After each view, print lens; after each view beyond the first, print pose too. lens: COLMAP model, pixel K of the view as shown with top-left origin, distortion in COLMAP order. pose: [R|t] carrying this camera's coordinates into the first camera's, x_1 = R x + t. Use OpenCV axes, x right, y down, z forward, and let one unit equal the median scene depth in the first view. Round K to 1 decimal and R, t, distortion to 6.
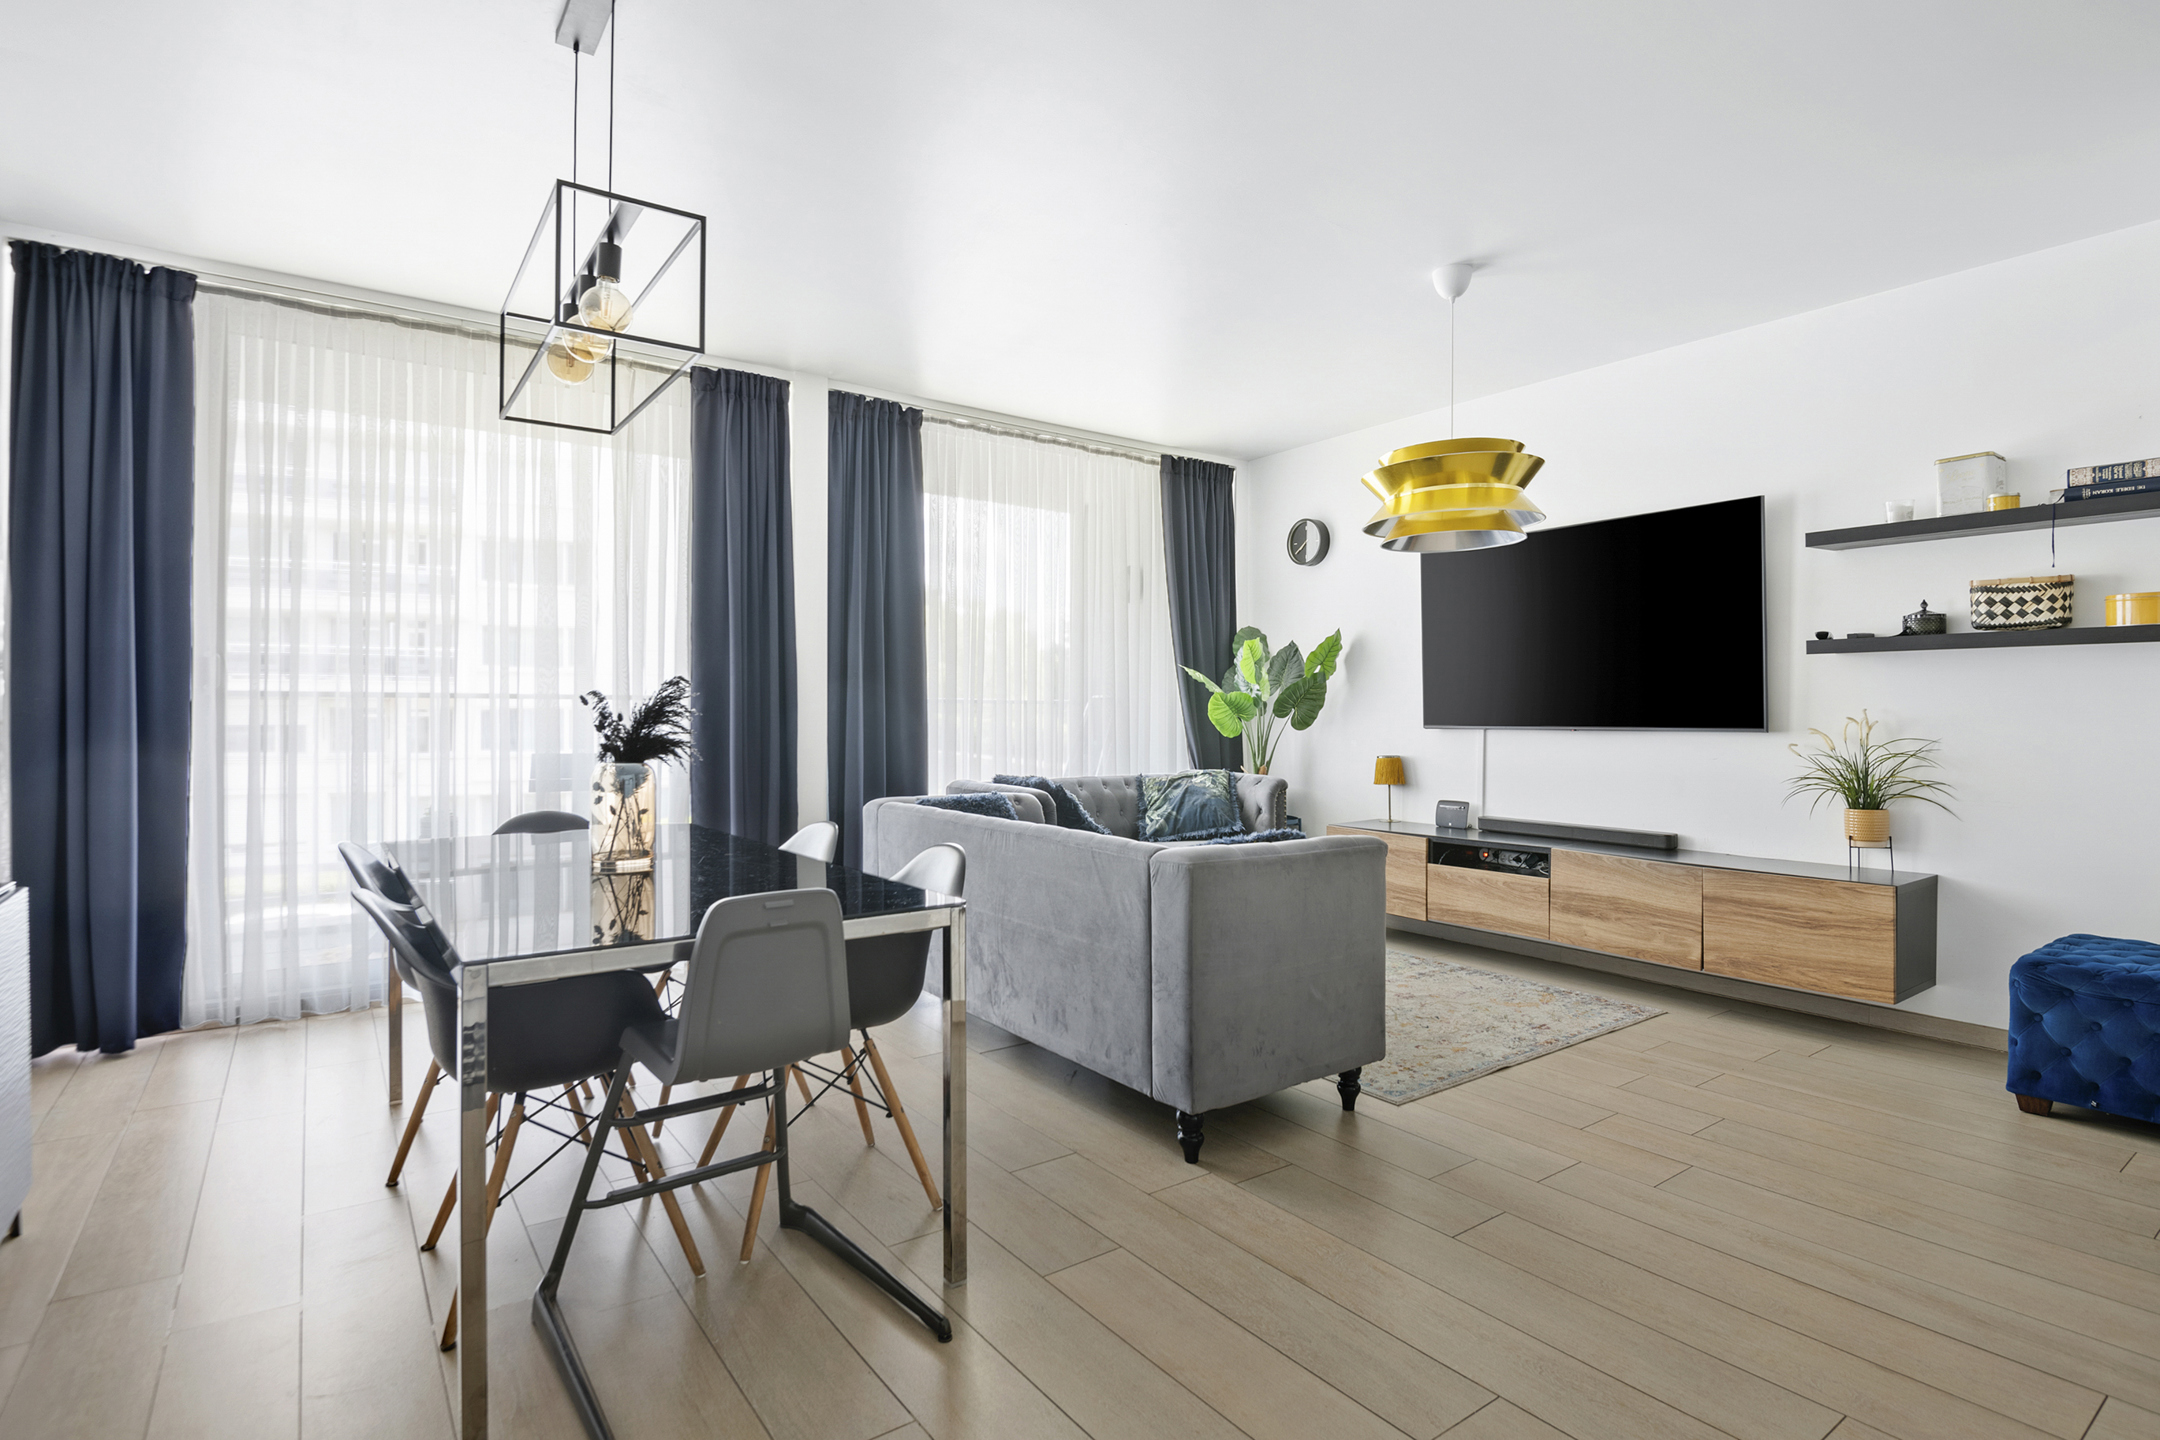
lens RADIAL K [[1071.6, 0, 1082.1], [0, 1071.6, 711.8], [0, 0, 1]] dist [-0.016465, -0.000821]
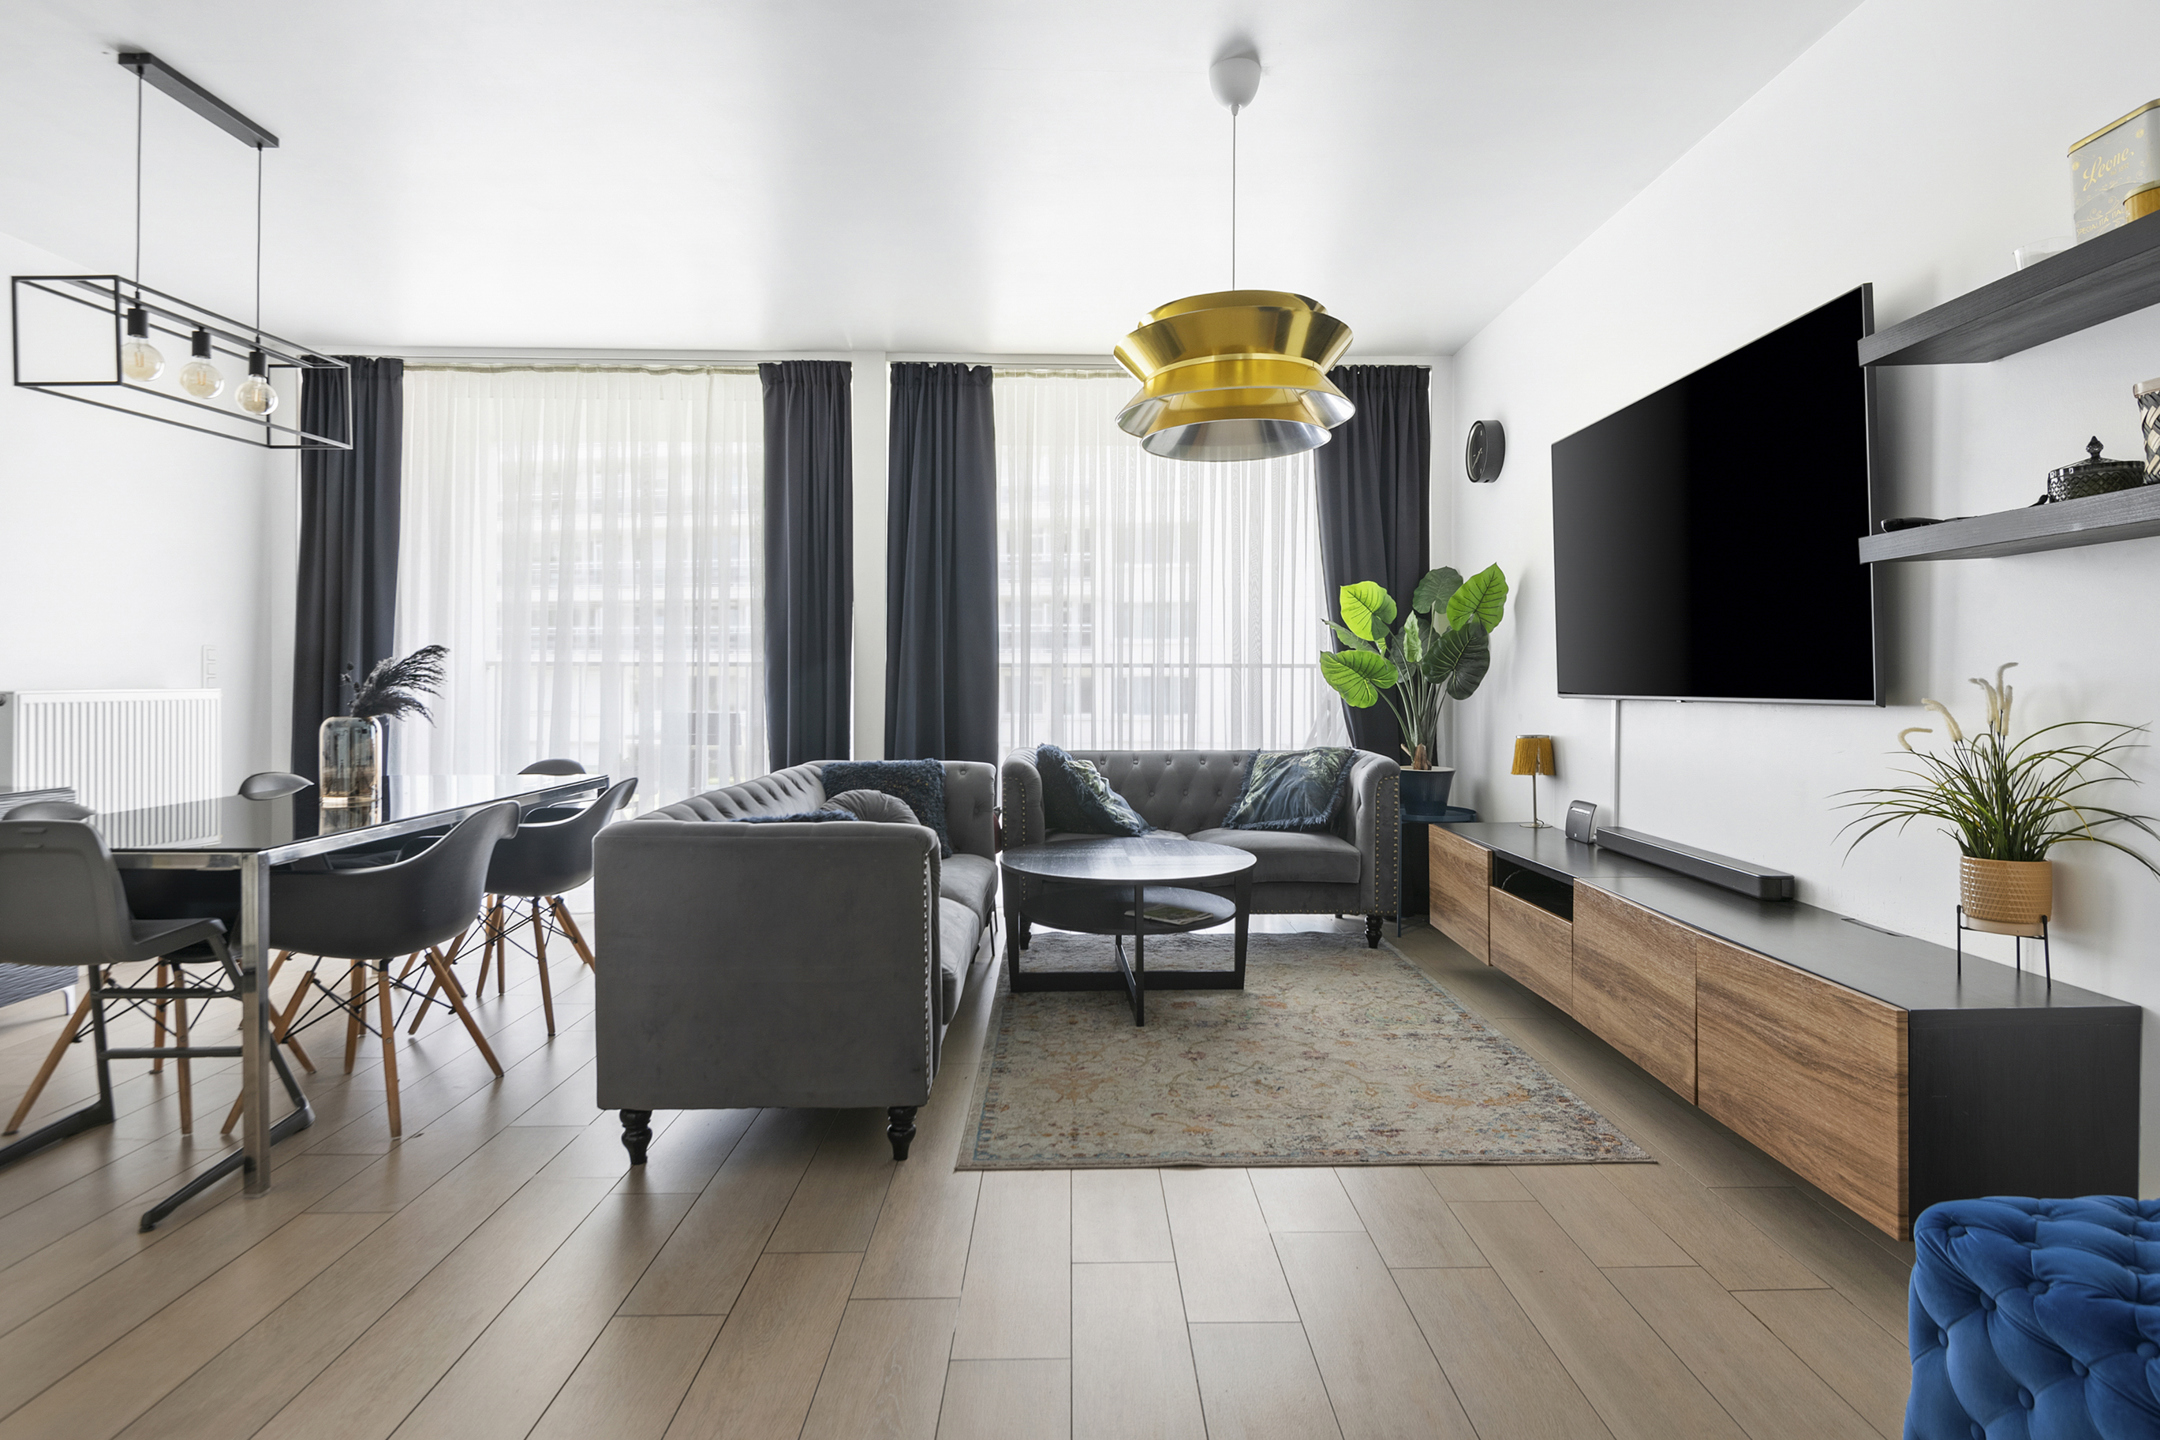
lens RADIAL K [[1107.5, 0, 1094.1], [0, 1107.5, 677.7], [0, 0, 1]] dist [0.011755, -0.001107]
pose [[0.822220, -0.003480, -0.569159, 0.641645], [0.002676, 0.999994, -0.002249, 0.004417], [0.569163, 0.000326, 0.822225, 0.287996]]
